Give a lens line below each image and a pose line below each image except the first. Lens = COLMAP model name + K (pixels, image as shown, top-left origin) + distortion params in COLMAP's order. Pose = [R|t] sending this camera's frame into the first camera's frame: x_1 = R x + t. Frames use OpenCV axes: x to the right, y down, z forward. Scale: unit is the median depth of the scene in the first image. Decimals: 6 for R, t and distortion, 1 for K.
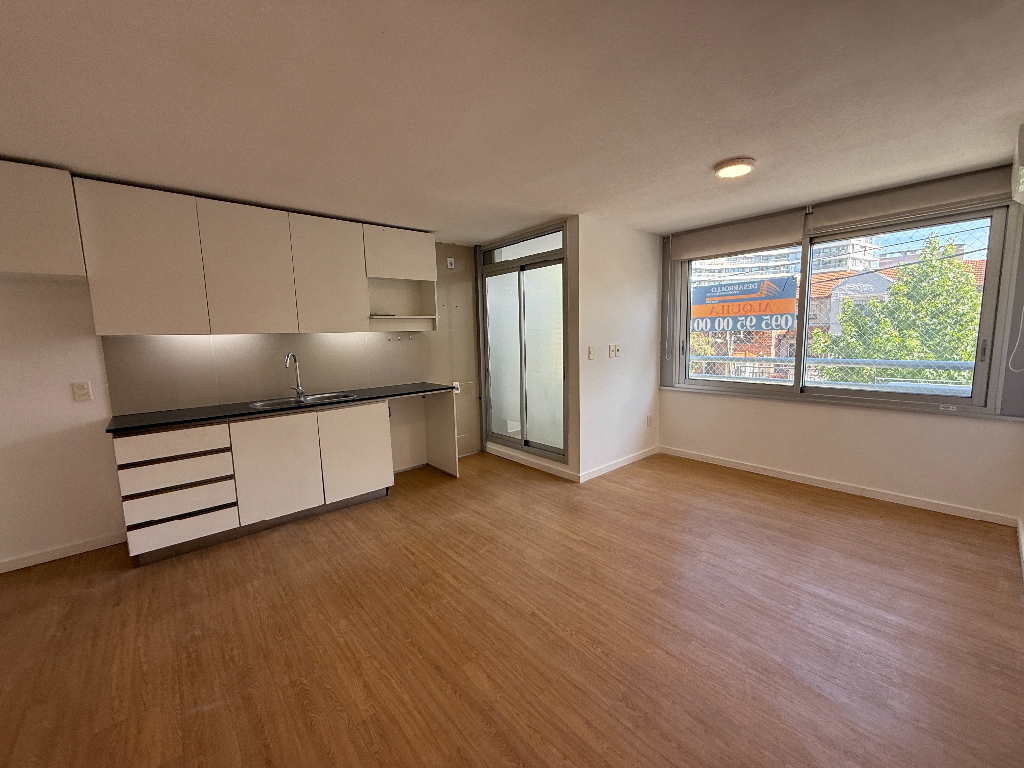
lens RADIAL K [[410.3, 0, 501.7], [0, 410.3, 381.2], [0, 0, 1]] dist [0.009868, 0.001137]
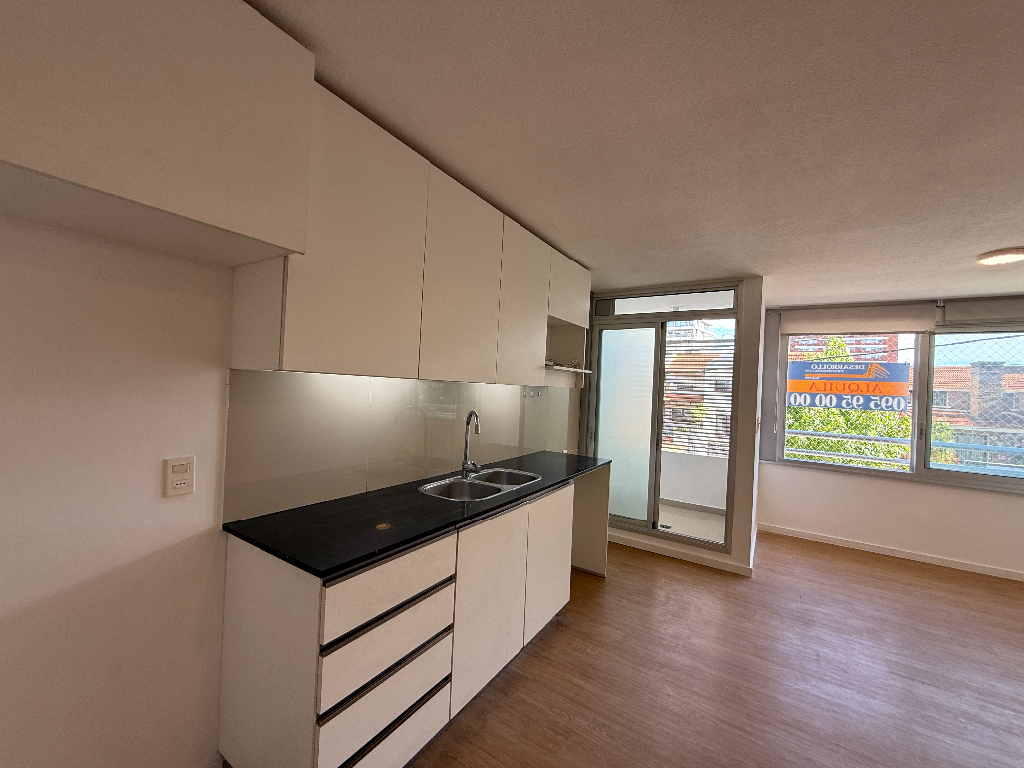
lens RADIAL K [[410.3, 0, 512.4], [0, 410.3, 388.1], [0, 0, 1]] dist [0.009868, 0.001137]
pose [[0.951872, 0.070152, 0.298361, -0.546067], [-0.037069, 0.992658, -0.115134, -0.025139], [-0.304247, 0.098533, 0.947483, 0.287570]]
